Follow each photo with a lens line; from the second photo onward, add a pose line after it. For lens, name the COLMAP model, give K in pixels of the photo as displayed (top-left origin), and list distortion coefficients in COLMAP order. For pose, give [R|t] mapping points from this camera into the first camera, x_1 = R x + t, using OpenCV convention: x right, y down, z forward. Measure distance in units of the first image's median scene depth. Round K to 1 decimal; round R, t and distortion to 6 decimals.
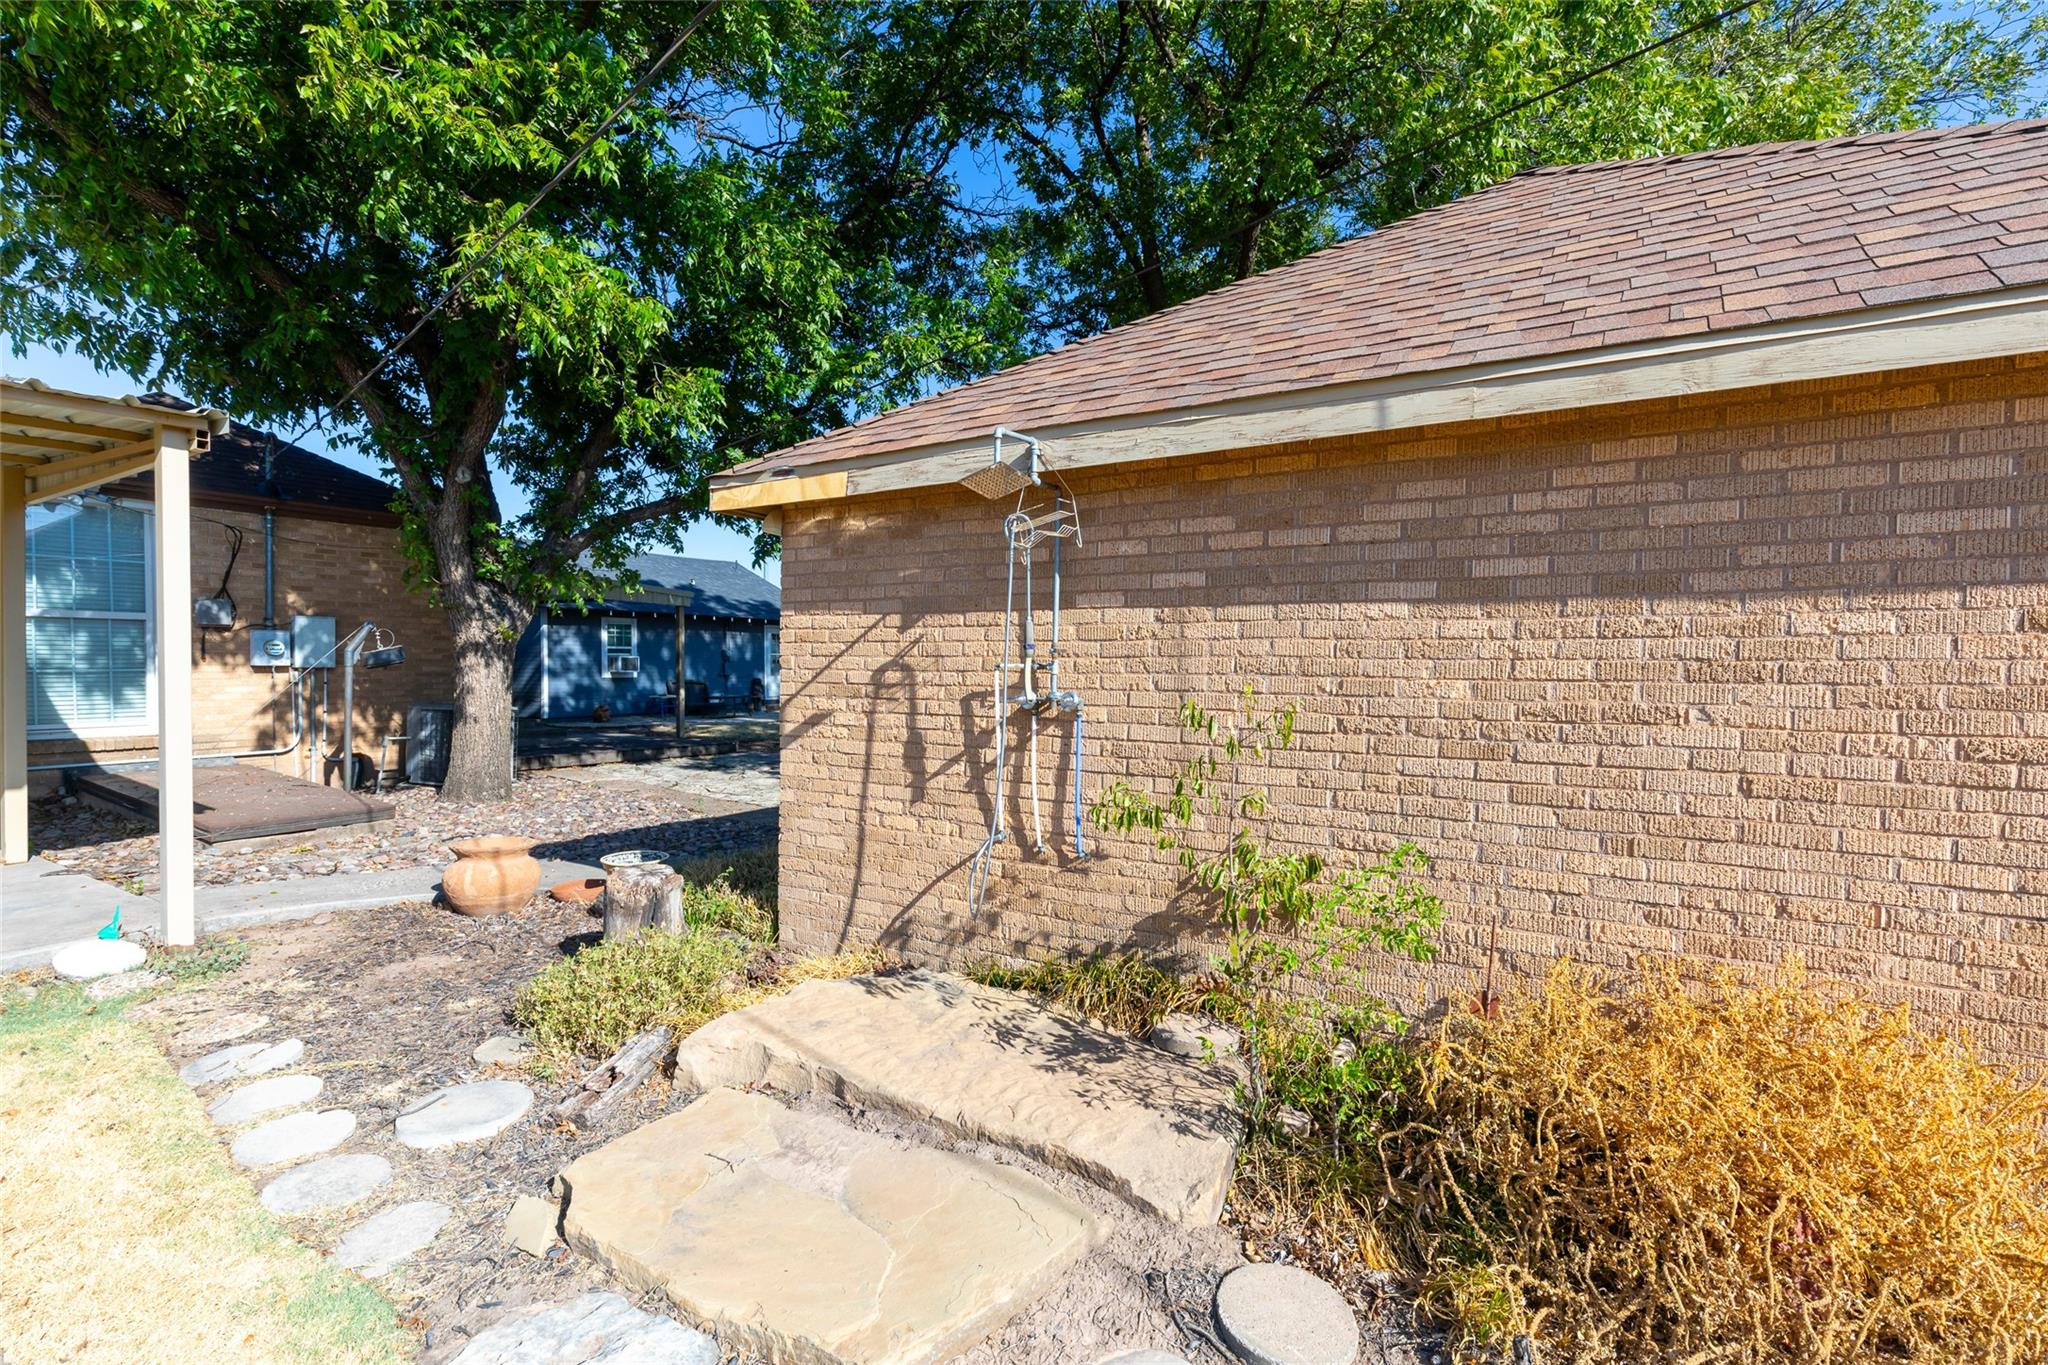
lens RADIAL K [[896.3, 0, 1035.2], [0, 896.3, 701.9], [0, 0, 1]] dist [0.001171, 0.000132]
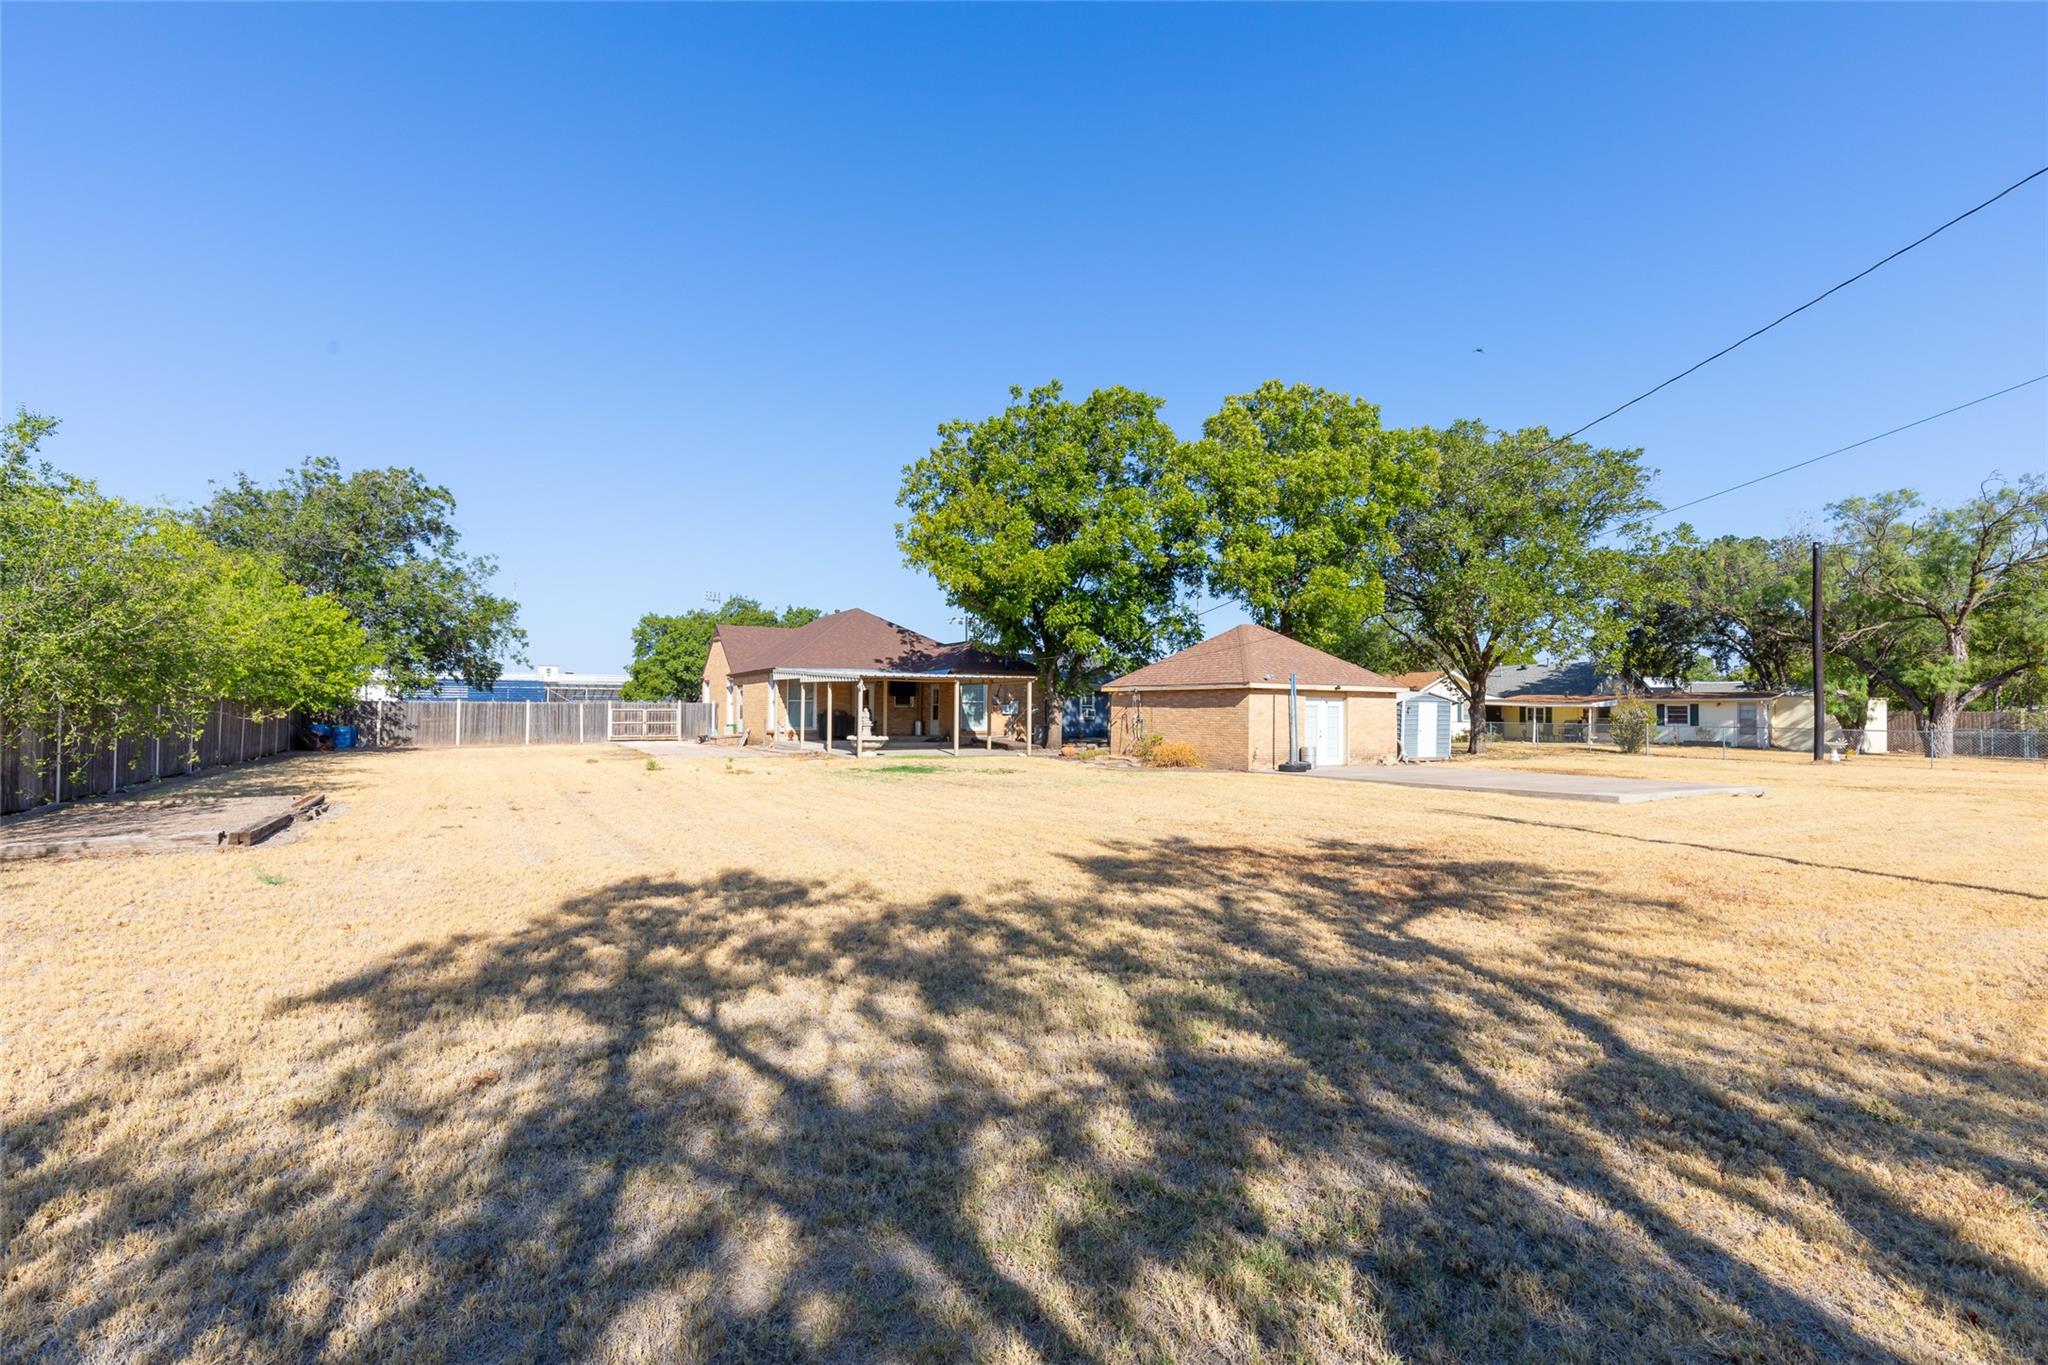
lens RADIAL K [[896.3, 0, 1035.2], [0, 896.3, 701.9], [0, 0, 1]] dist [0.001171, 0.000132]
pose [[0.882644, -0.001522, -0.470039, 2.906076], [-0.023910, 0.998555, -0.048132, 0.250916], [0.469433, 0.053722, 0.881332, -6.370305]]
